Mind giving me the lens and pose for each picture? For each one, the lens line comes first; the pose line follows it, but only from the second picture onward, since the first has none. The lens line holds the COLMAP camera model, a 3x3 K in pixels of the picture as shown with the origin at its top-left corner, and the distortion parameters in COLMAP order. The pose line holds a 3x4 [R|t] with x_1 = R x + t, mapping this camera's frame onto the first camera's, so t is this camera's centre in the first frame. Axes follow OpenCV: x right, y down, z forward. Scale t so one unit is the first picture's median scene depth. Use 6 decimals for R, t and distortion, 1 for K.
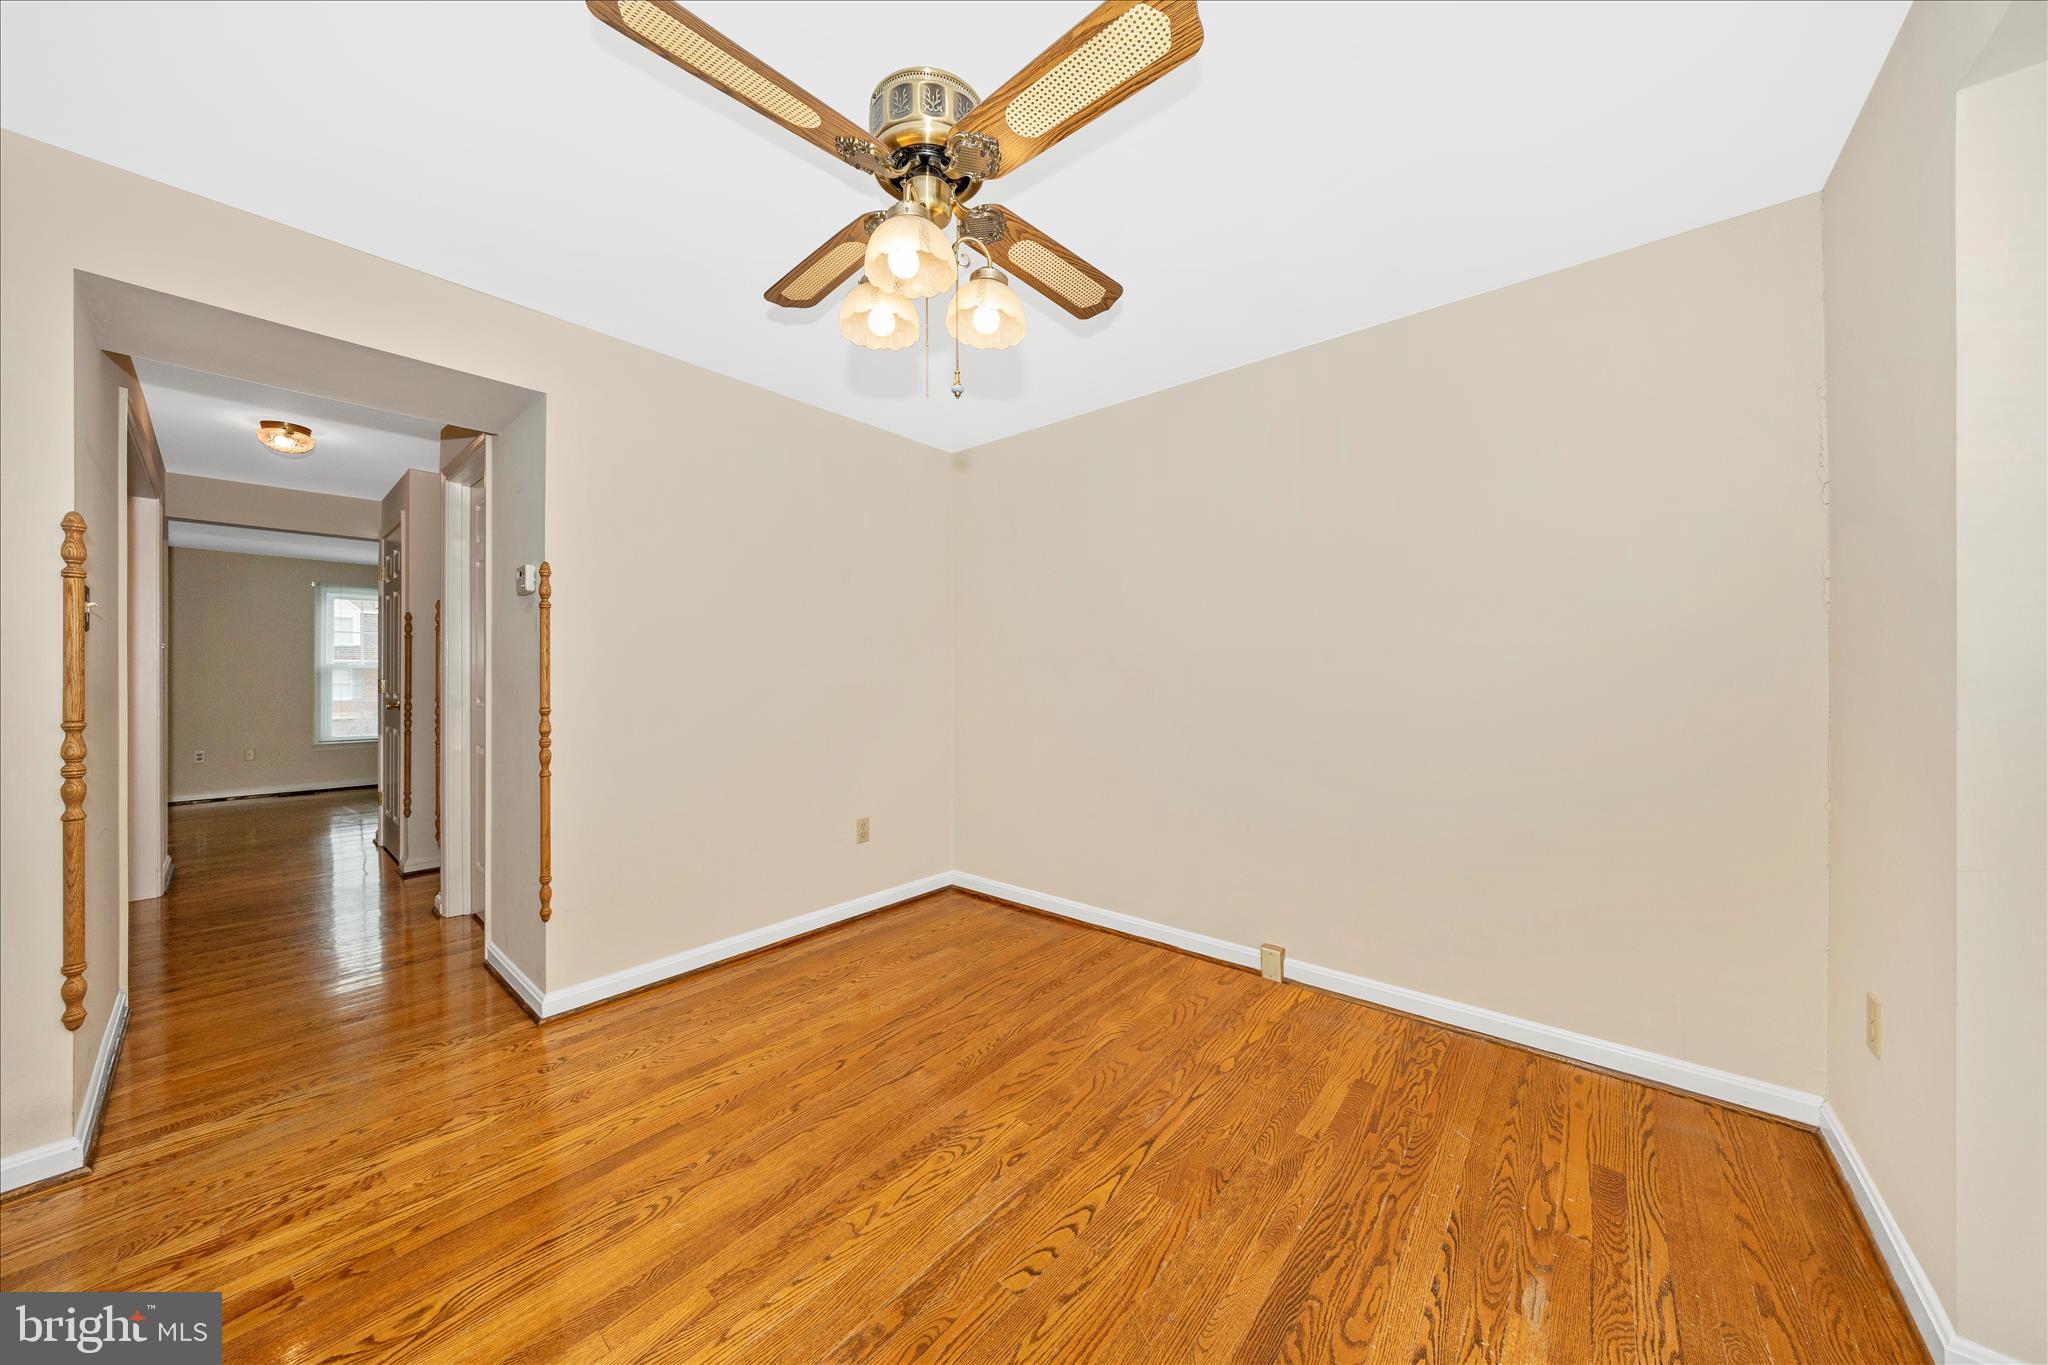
lens RADIAL K [[686.1, 0, 1024.0], [0, 686.1, 678.4], [0, 0, 1]] dist [-0.001048, -0.000670]
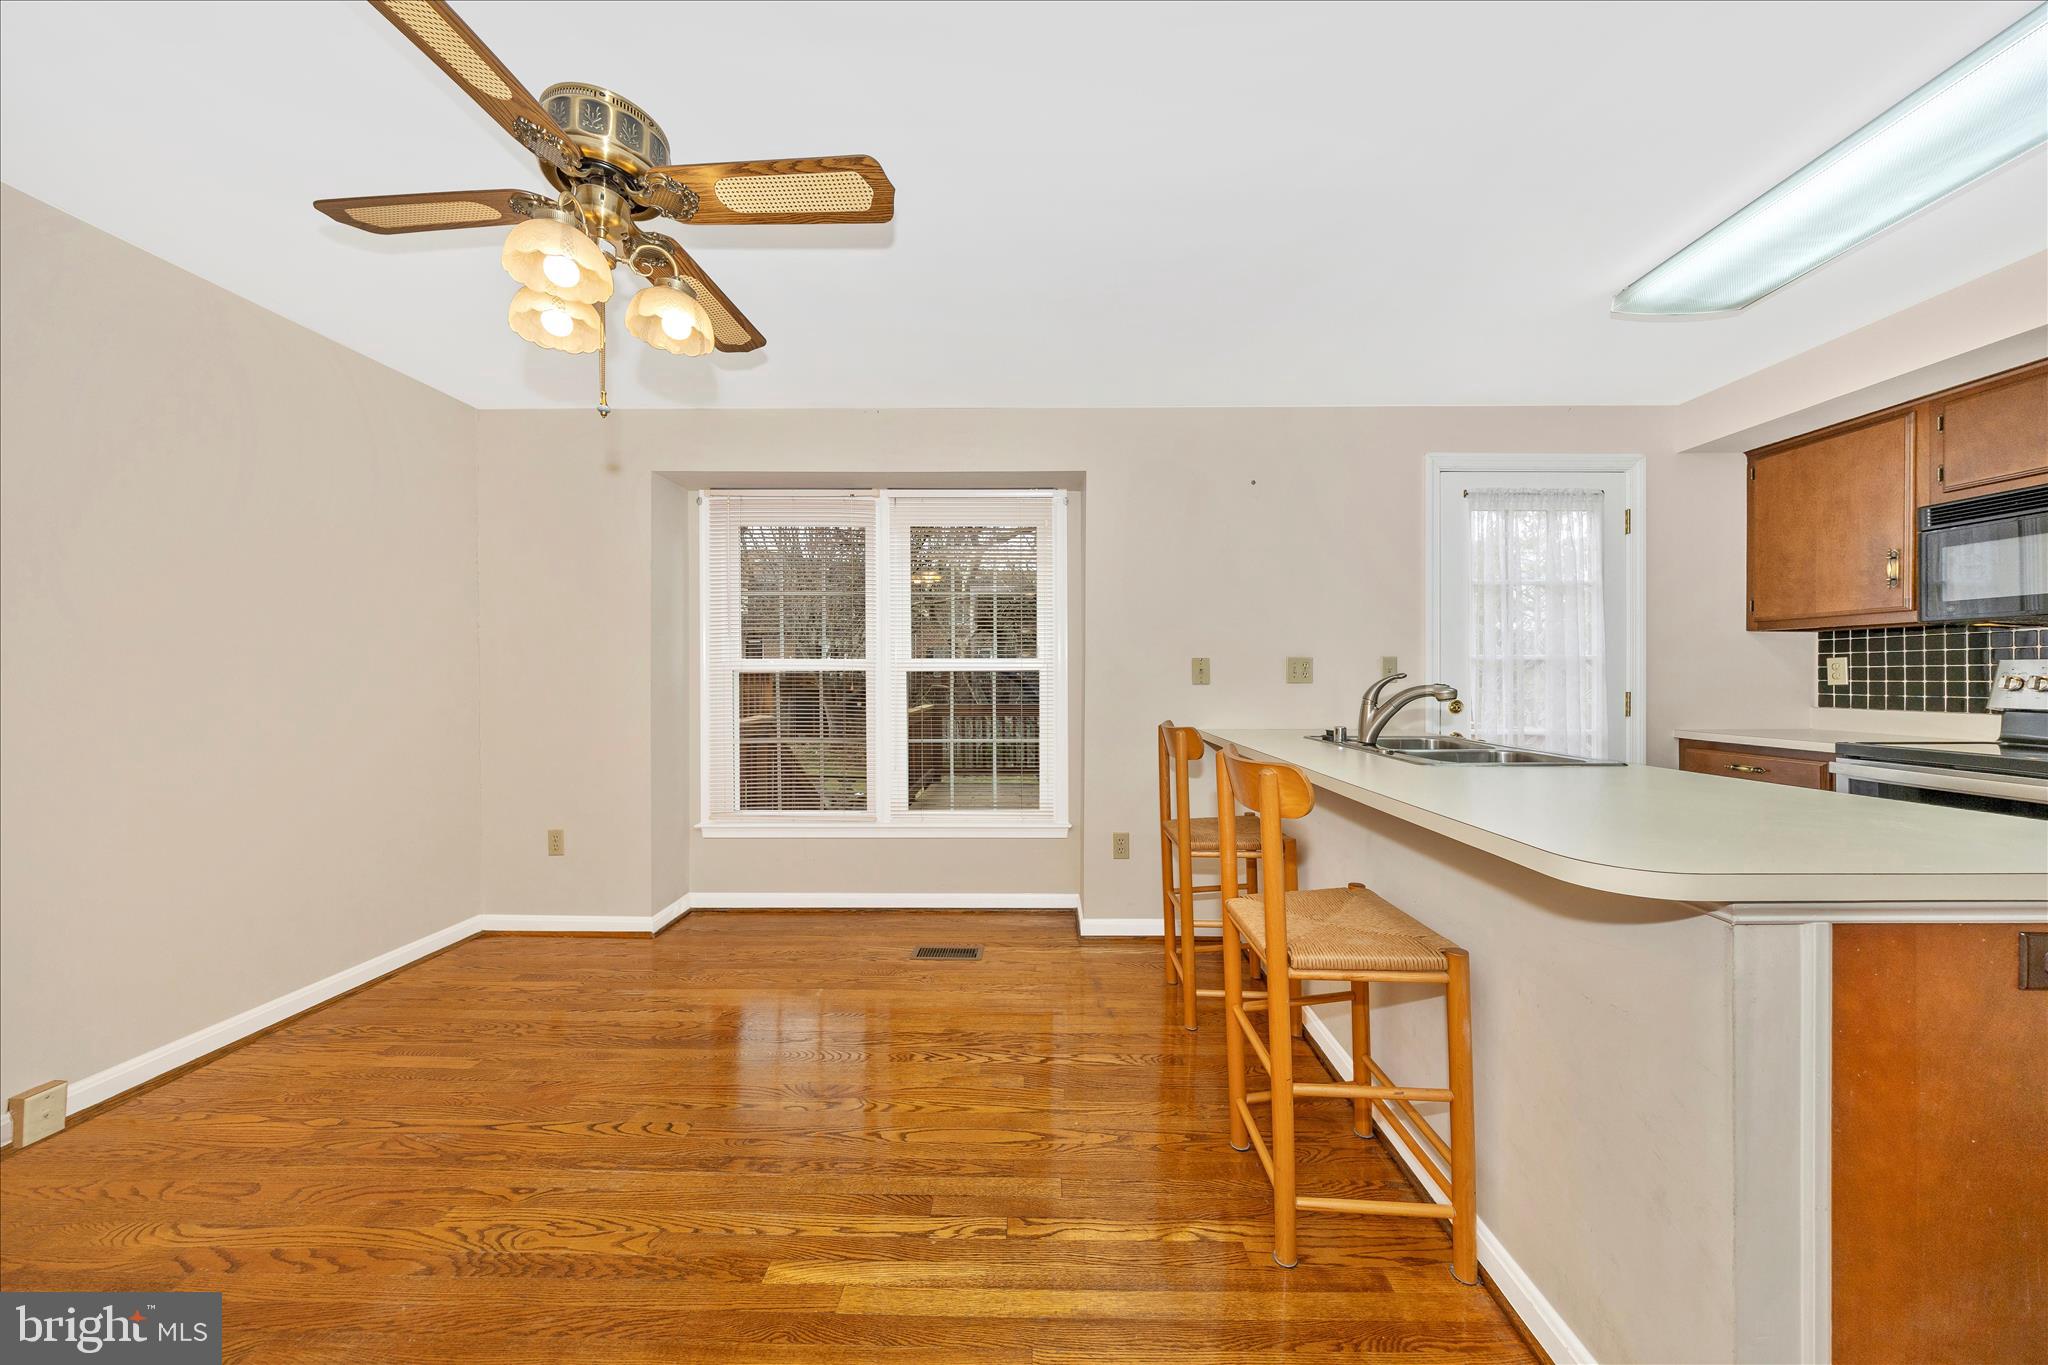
lens RADIAL K [[686.1, 0, 1030.0], [0, 686.1, 667.8], [0, 0, 1]] dist [-0.001048, -0.000670]
pose [[-0.638727, 0.014101, 0.769304, -1.251469], [-0.000060, 0.999831, -0.018377, -0.010680], [-0.769434, -0.011784, -0.638618, 1.112692]]
